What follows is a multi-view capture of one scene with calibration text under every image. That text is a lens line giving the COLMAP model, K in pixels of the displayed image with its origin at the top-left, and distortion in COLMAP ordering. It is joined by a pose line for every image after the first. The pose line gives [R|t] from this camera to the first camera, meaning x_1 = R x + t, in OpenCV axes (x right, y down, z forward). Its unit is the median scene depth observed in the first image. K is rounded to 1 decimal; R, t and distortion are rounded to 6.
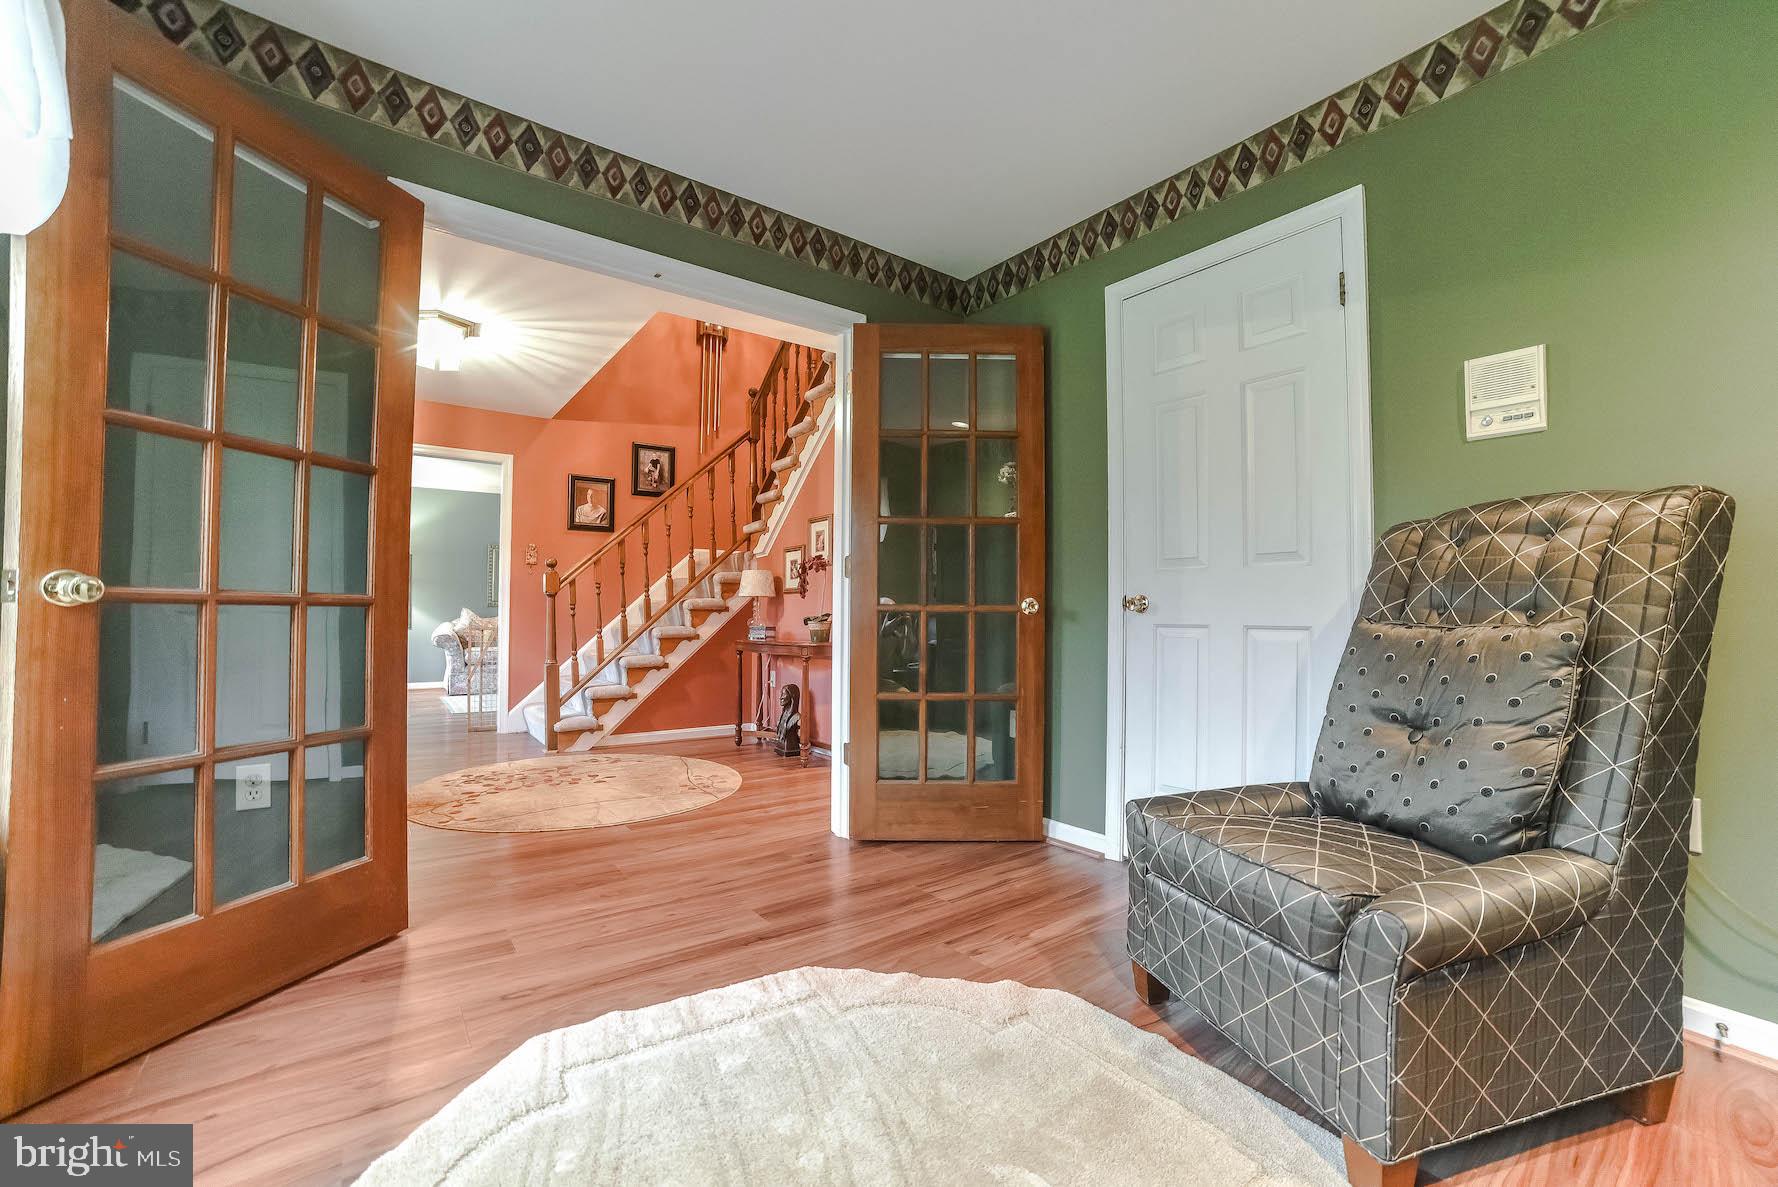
lens RADIAL K [[724.1, 0, 893.7], [0, 724.1, 605.8], [0, 0, 1]] dist [-0.105375, 0.040669]
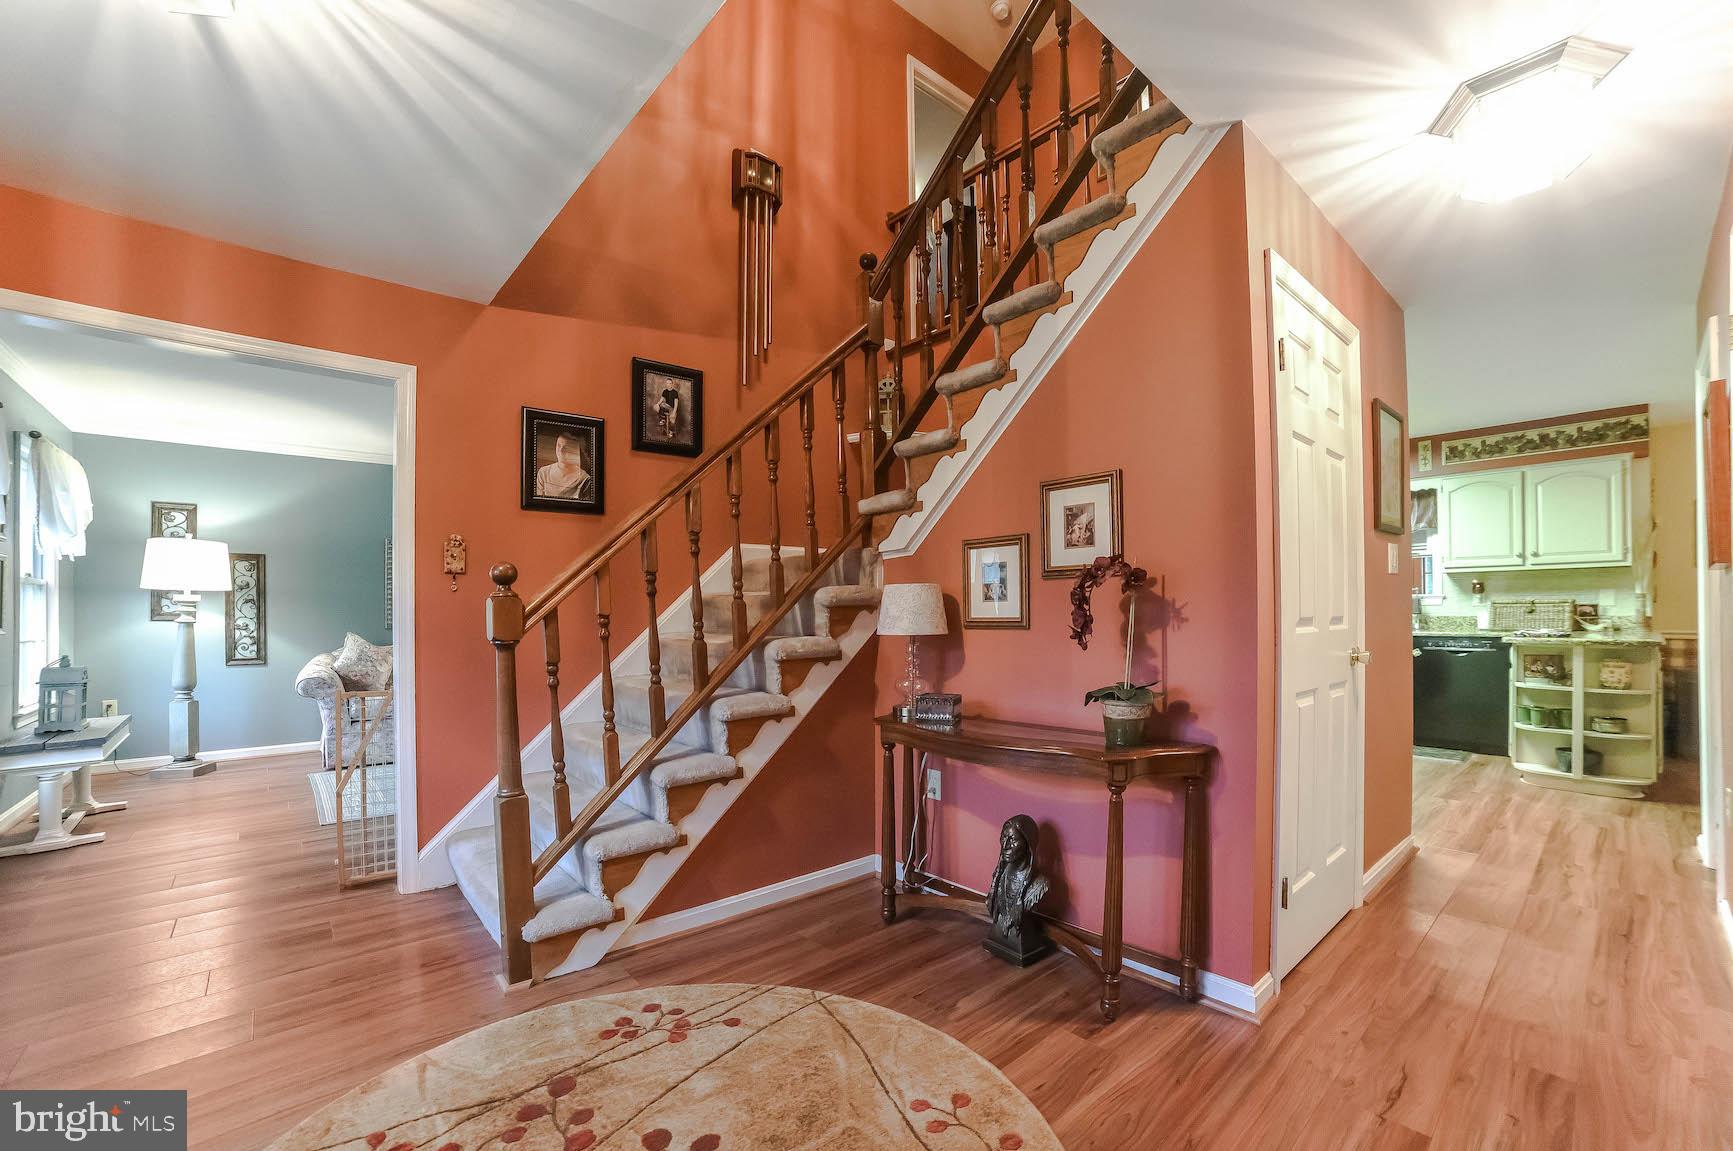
lens RADIAL K [[710.4, 0, 870.6], [0, 710.4, 614.0], [0, 0, 1]] dist [-0.085919, 0.026903]
pose [[0.996996, -0.013090, 0.076334, -0.249461], [0.011463, 0.999698, 0.021717, -0.037279], [-0.076596, -0.020777, 0.996846, 0.472144]]
